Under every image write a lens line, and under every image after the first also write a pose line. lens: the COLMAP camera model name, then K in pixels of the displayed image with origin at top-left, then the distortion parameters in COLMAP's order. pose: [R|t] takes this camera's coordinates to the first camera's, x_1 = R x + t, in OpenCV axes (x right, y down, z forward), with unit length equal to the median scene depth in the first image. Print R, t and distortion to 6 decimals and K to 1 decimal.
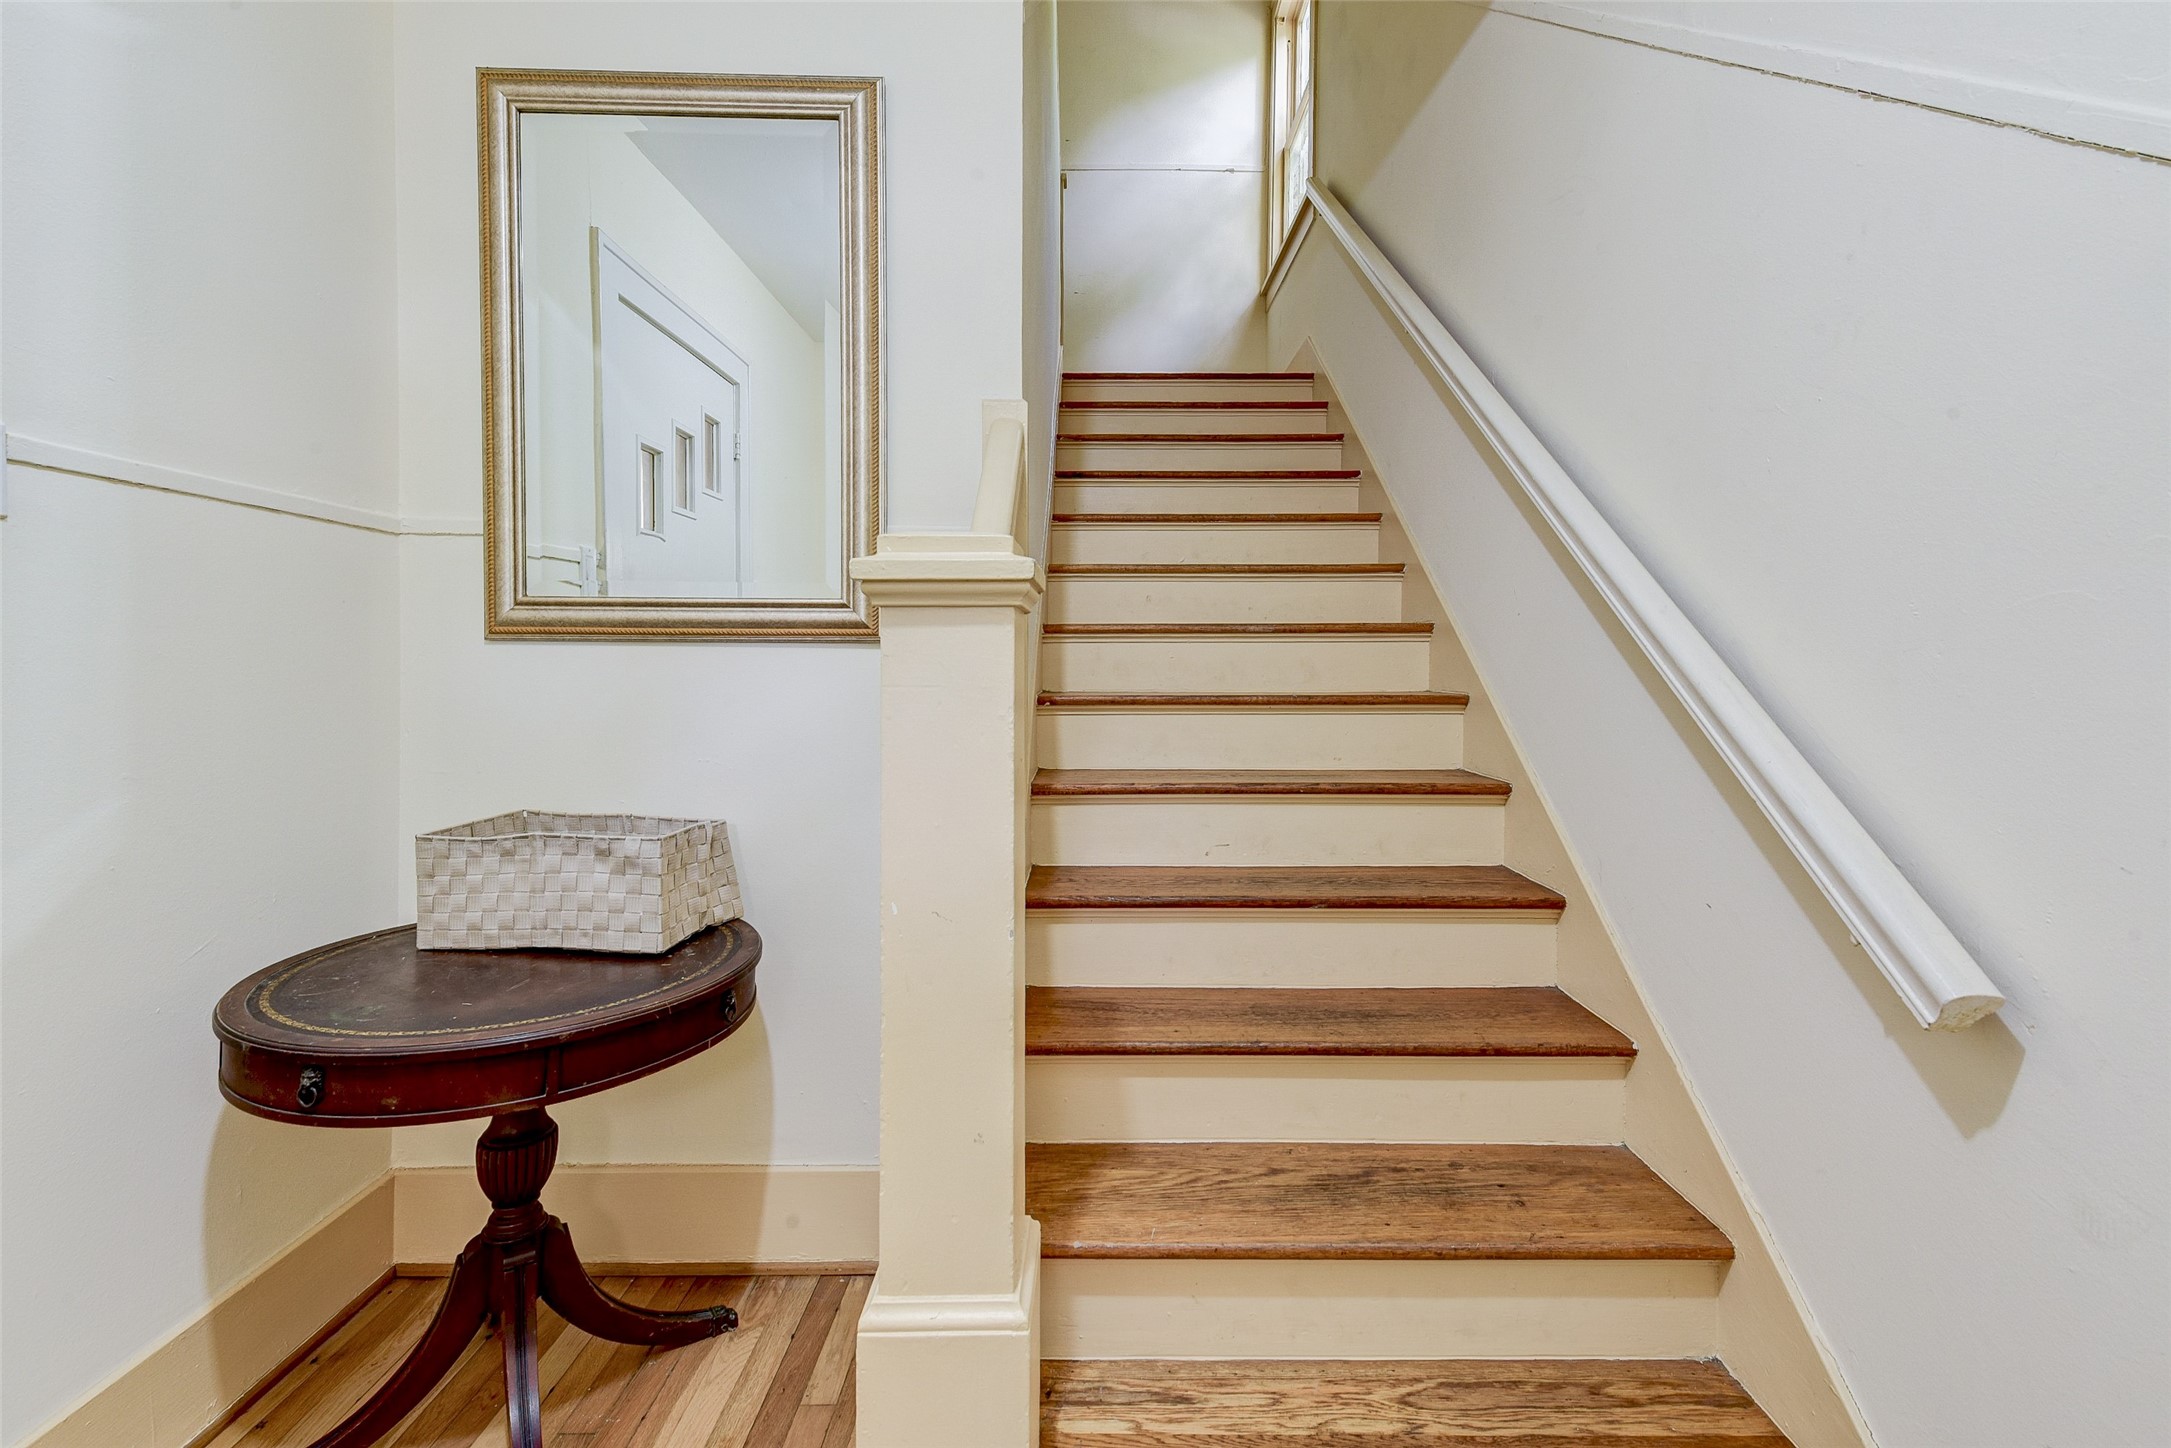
lens RADIAL K [[948.3, 0, 1088.1], [0, 948.3, 676.0], [0, 0, 1]] dist [0.023216, -0.006044]
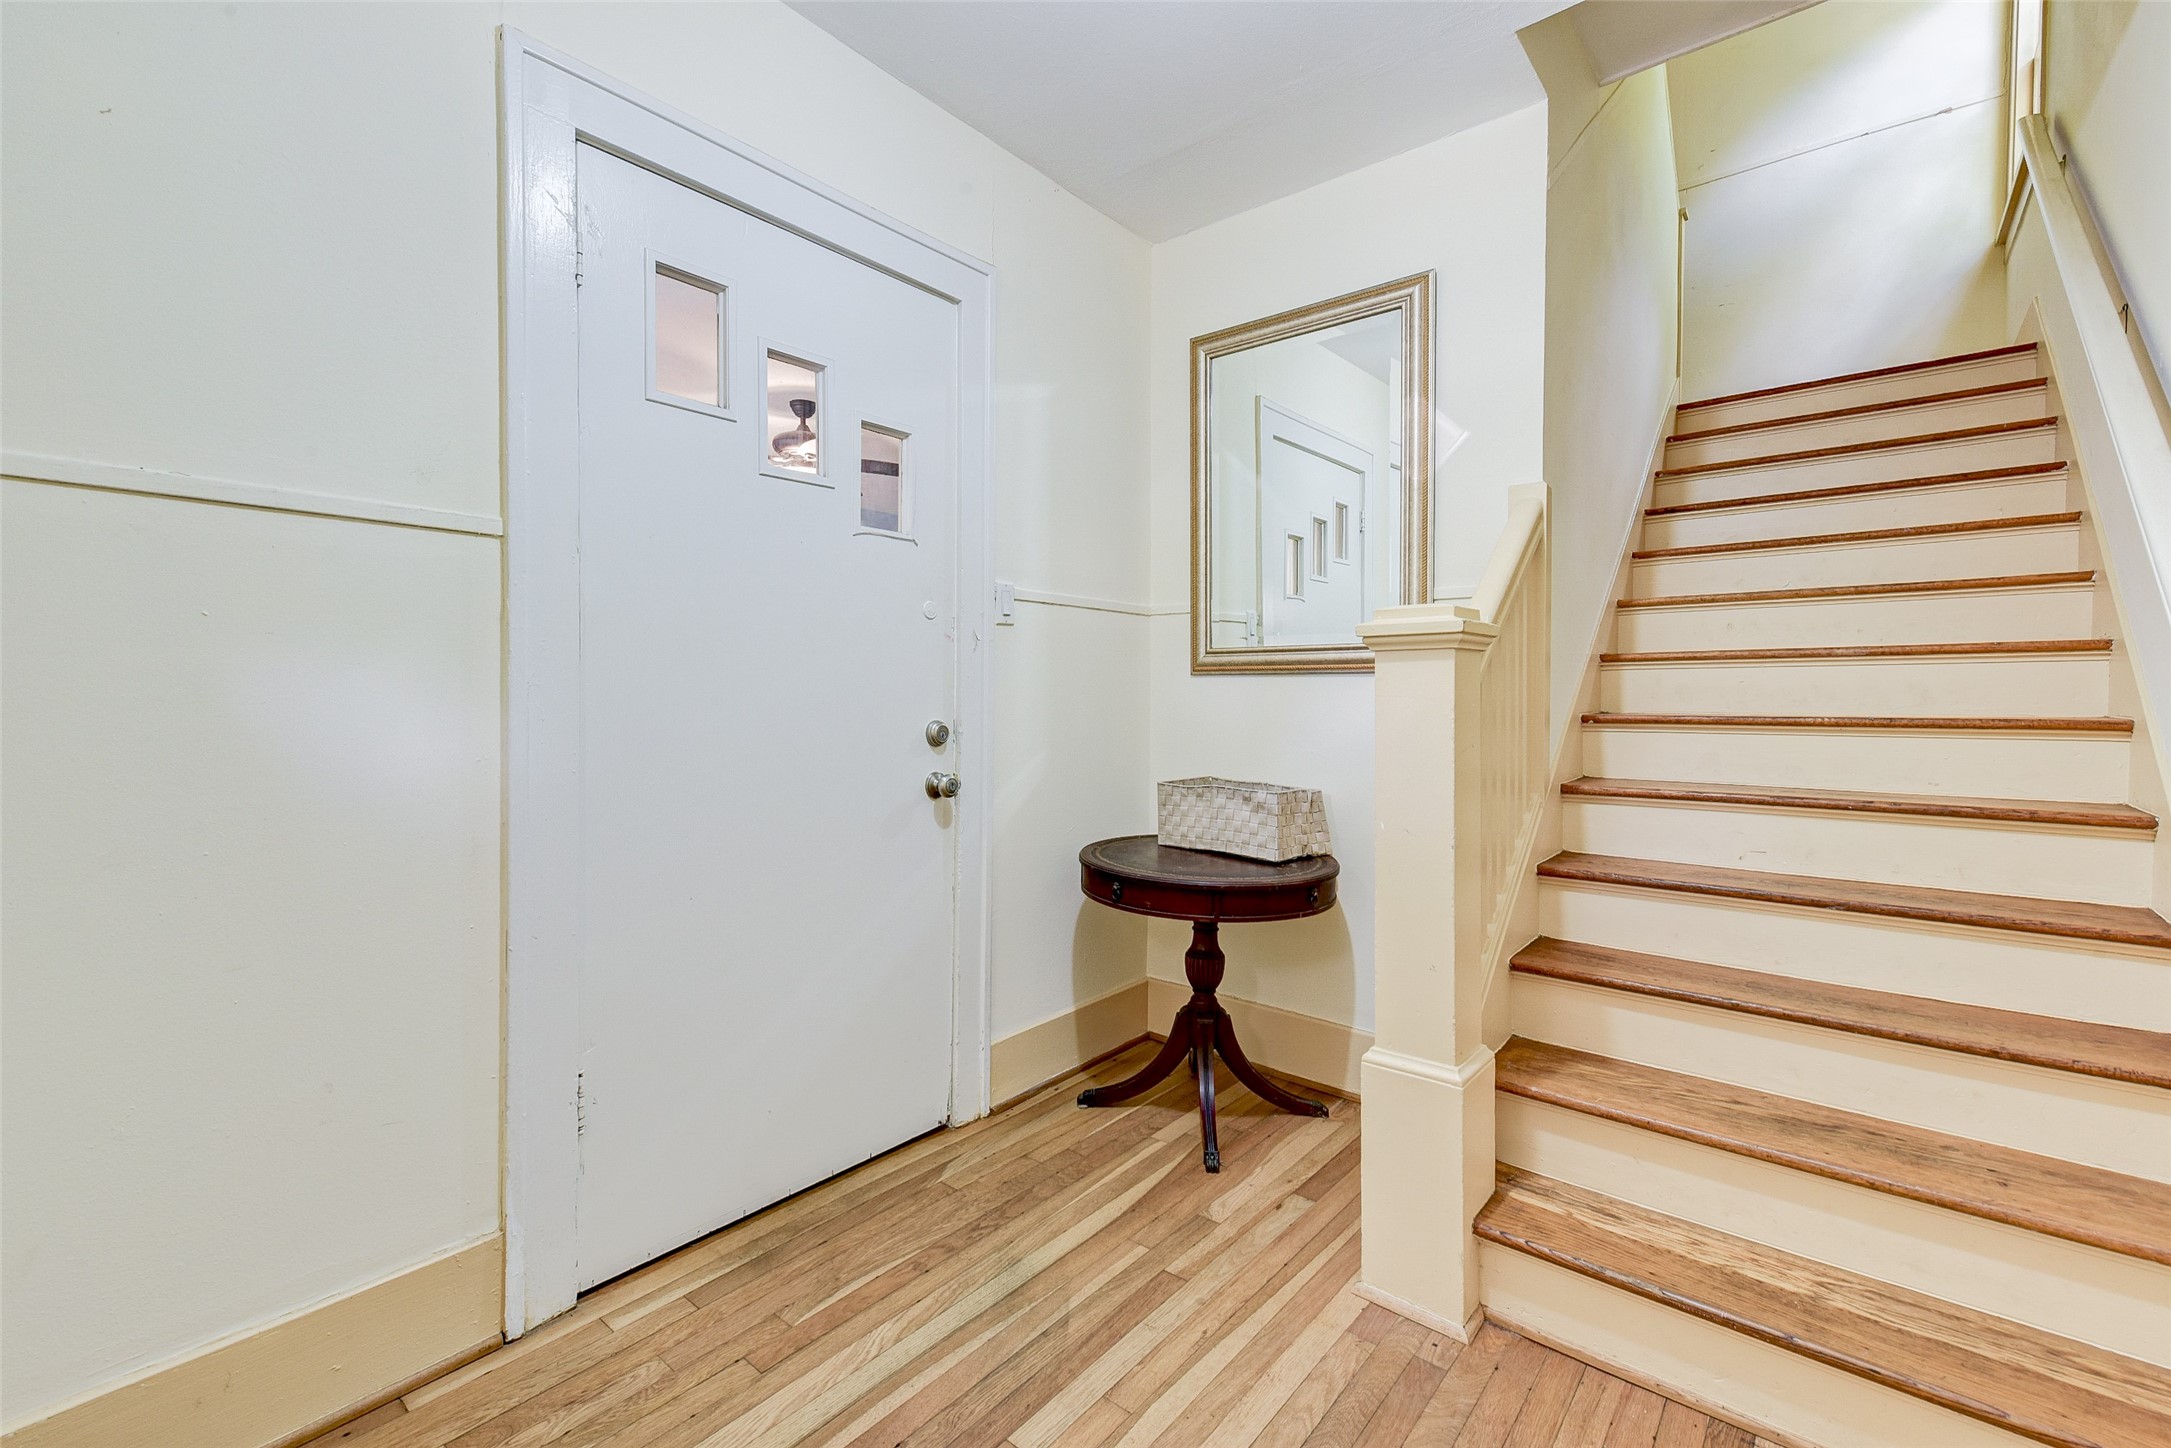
lens RADIAL K [[948.3, 0, 1088.1], [0, 948.3, 676.0], [0, 0, 1]] dist [0.023216, -0.006044]
pose [[0.775507, -0.015178, -0.631156, 0.322021], [-0.006906, 0.999447, -0.032519, 0.021955], [0.631301, 0.029578, 0.774974, -0.464551]]
